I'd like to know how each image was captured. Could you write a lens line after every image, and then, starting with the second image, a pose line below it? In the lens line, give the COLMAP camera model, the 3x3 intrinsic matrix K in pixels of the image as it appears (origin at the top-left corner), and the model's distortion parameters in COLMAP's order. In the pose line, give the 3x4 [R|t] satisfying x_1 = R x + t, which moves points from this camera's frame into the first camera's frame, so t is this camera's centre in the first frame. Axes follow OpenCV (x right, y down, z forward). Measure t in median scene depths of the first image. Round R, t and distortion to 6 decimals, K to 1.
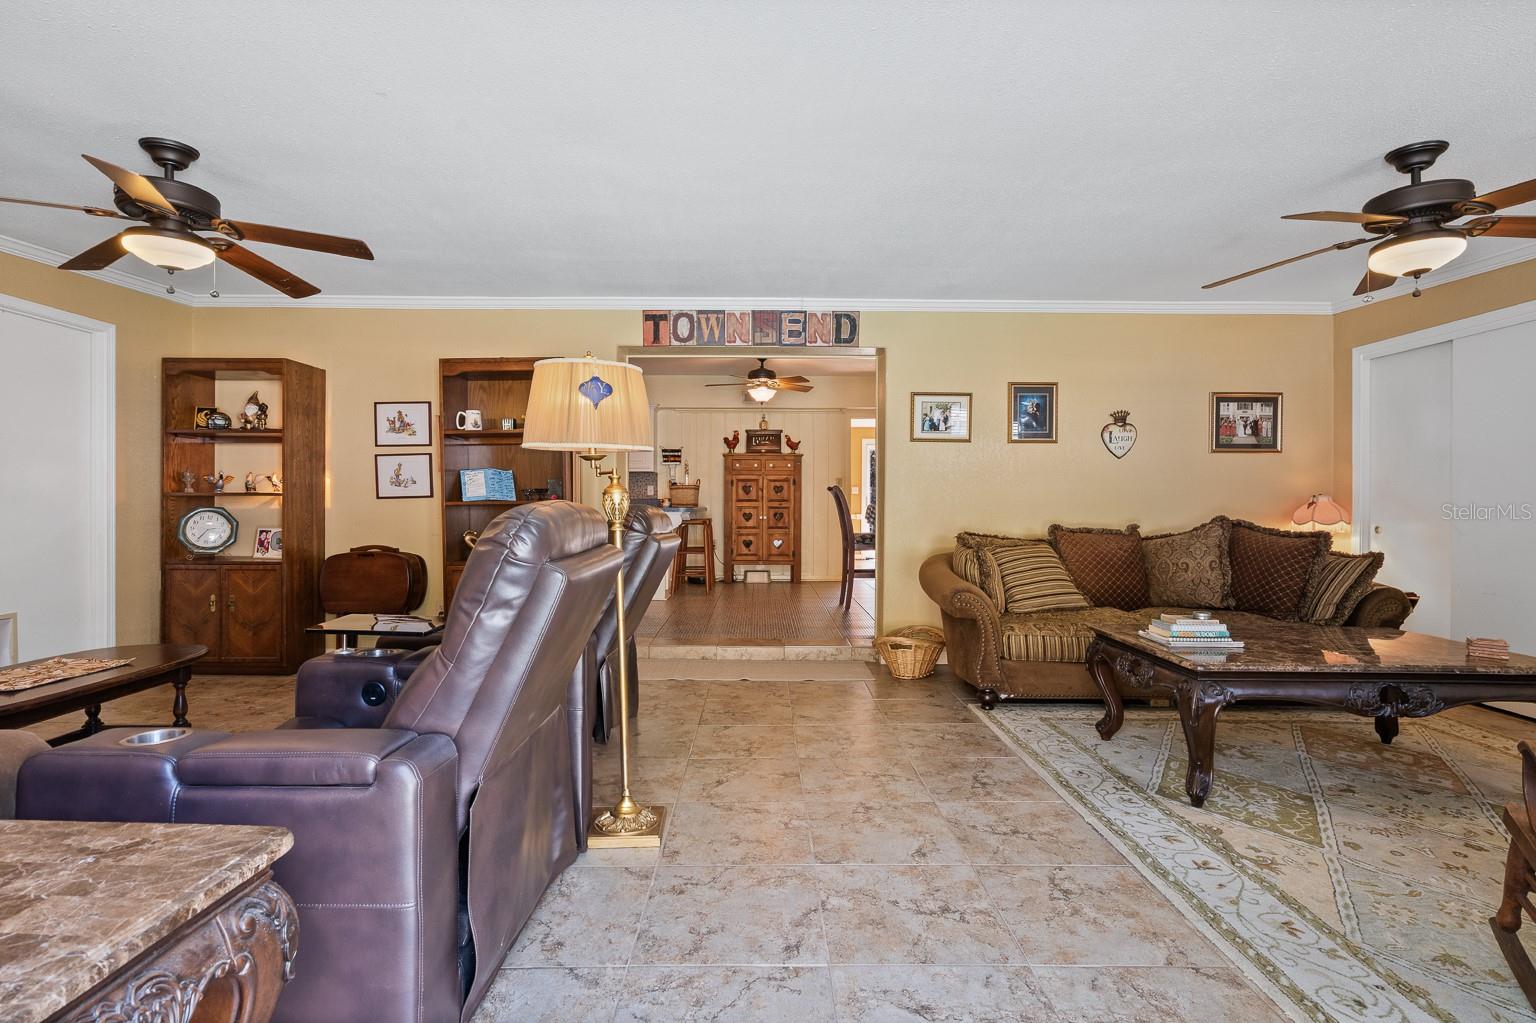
lens RADIAL K [[724.0, 0, 769.9], [0, 724.0, 504.3], [0, 0, 1]] dist [-0.001322, 0.002793]
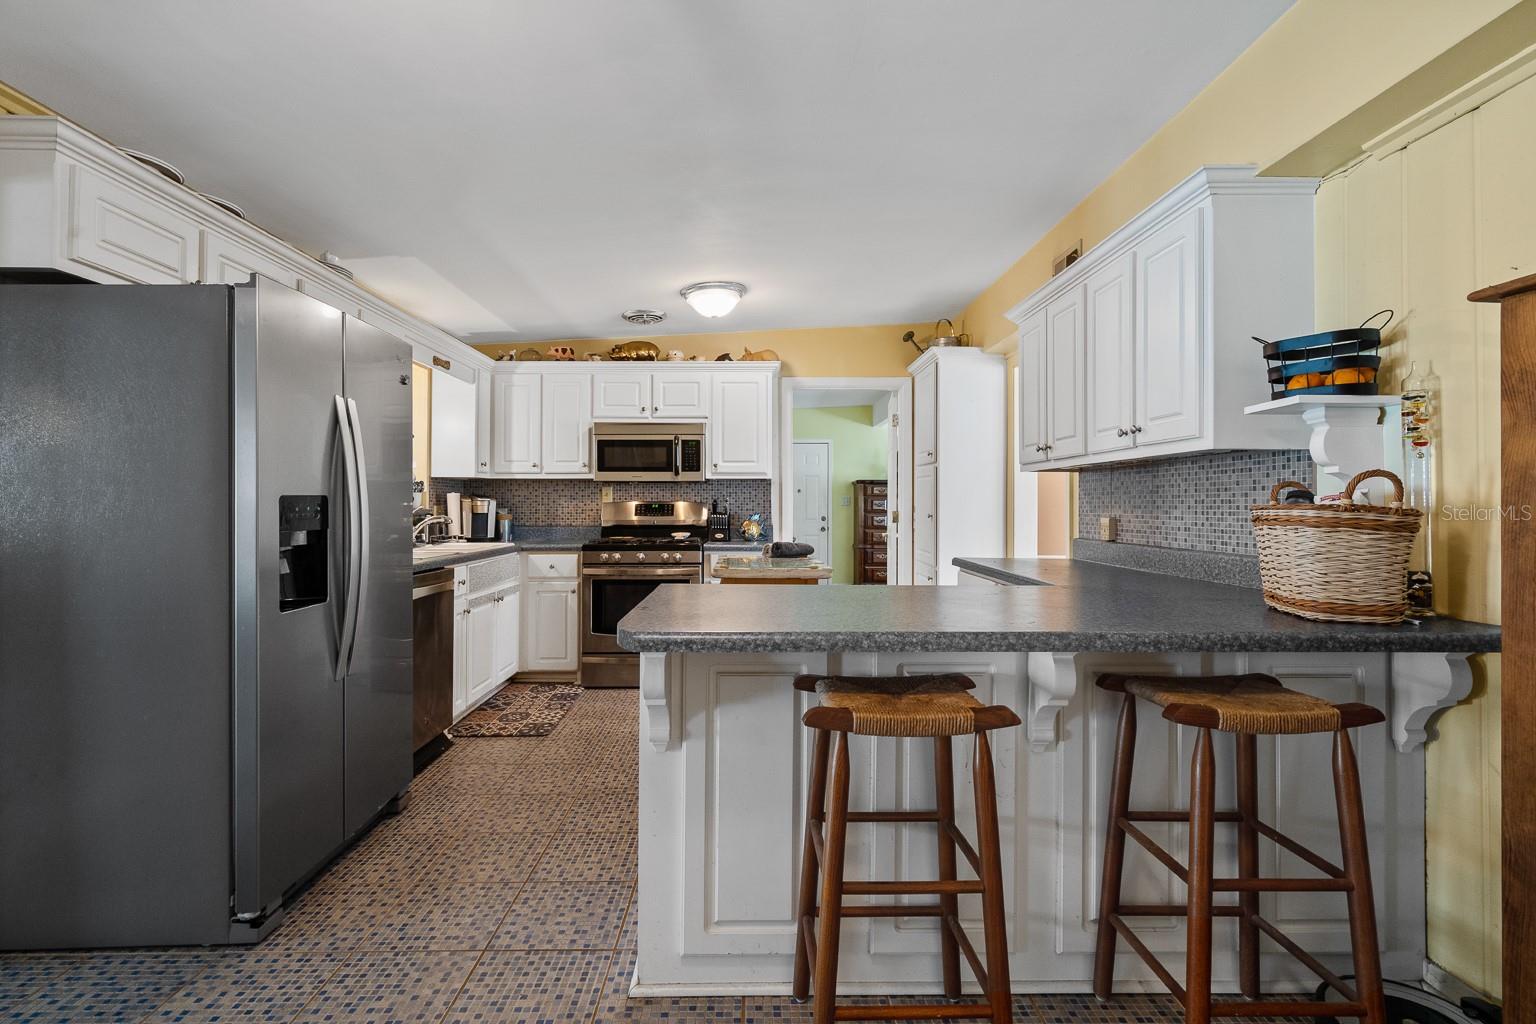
lens RADIAL K [[724.0, 0, 766.5], [0, 724.0, 499.6], [0, 0, 1]] dist [-0.001322, 0.002793]
pose [[0.017988, -0.010407, -0.999784, 0.078838], [-0.005383, 0.999930, -0.010505, -0.024261], [0.999824, 0.005571, 0.017931, 0.836318]]
